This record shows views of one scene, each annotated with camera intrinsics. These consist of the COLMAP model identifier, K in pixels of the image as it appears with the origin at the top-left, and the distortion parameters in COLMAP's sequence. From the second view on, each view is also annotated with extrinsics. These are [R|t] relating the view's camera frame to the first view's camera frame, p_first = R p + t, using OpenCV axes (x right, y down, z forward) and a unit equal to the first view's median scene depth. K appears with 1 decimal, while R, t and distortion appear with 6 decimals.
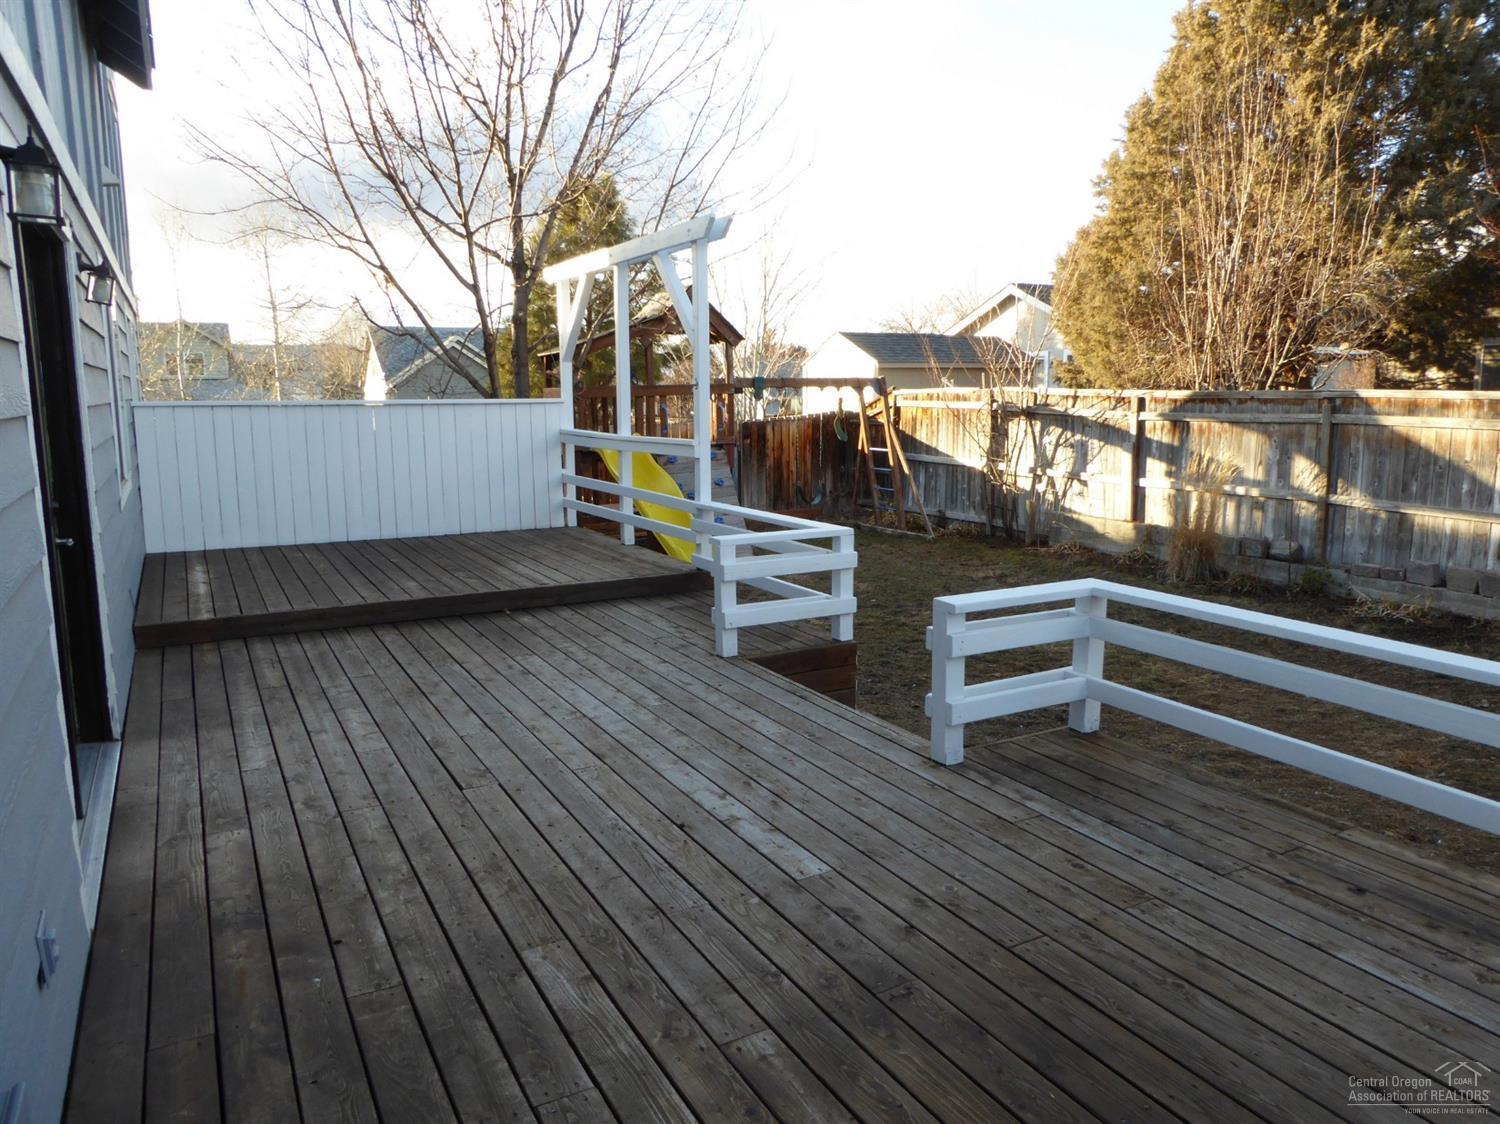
lens RADIAL K [[1070.2, 0, 751.5], [0, 1070.2, 553.5], [0, 0, 1]] dist [-0.036776, 0.023439]
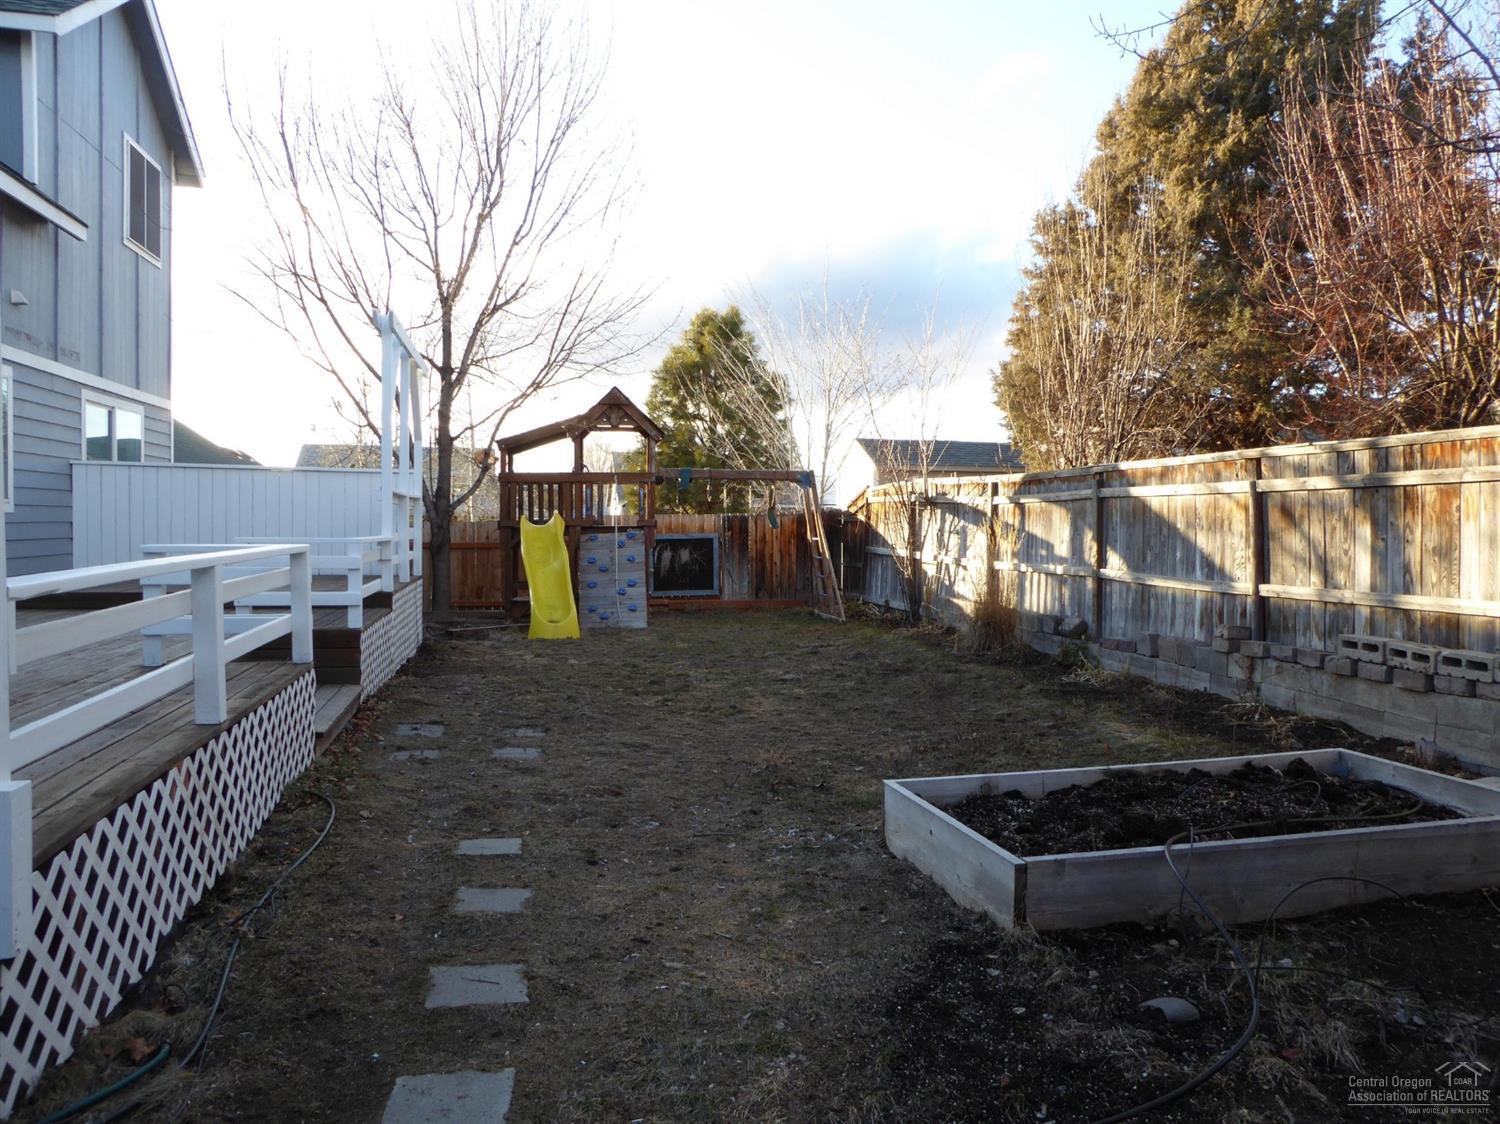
lens RADIAL K [[1070.2, 0, 753.5], [0, 1070.2, 570.0], [0, 0, 1]] dist [-0.036776, 0.023439]
pose [[0.963089, 0.026651, -0.267860, 0.419395], [-0.056011, 0.993147, -0.102575, 0.056007], [0.263291, 0.113792, 0.957982, -0.035478]]
